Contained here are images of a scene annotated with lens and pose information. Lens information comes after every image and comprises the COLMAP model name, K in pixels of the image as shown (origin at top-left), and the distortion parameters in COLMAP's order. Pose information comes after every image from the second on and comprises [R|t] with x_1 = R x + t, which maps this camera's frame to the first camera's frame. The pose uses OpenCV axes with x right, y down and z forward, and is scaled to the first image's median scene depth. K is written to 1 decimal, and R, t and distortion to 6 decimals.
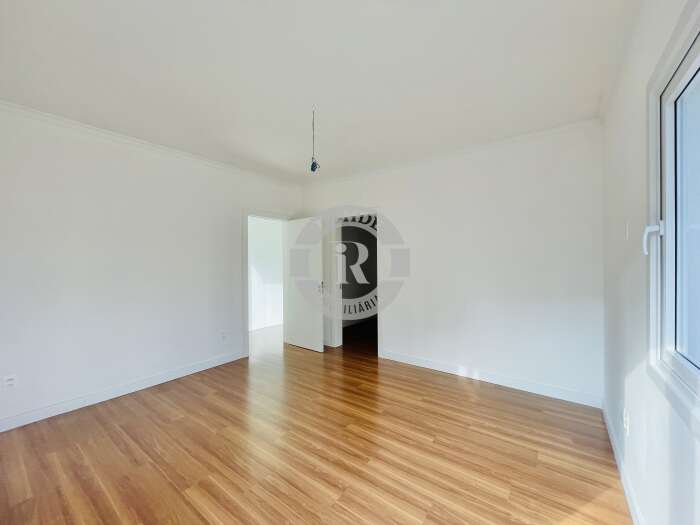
lens RADIAL K [[283.2, 0, 350.0], [0, 283.2, 262.5], [0, 0, 1]] dist [-0.001734, -0.000055]
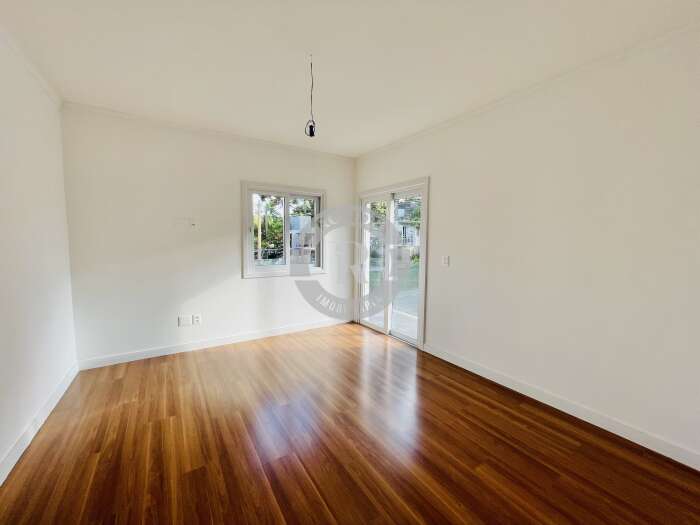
lens RADIAL K [[283.2, 0, 350.0], [0, 283.2, 262.5], [0, 0, 1]] dist [-0.001734, -0.000055]
pose [[-0.937586, -0.025741, 0.346799, -0.554991], [0.000167, 0.997223, 0.074469, -0.000646], [-0.347753, 0.069879, -0.934979, 1.805513]]
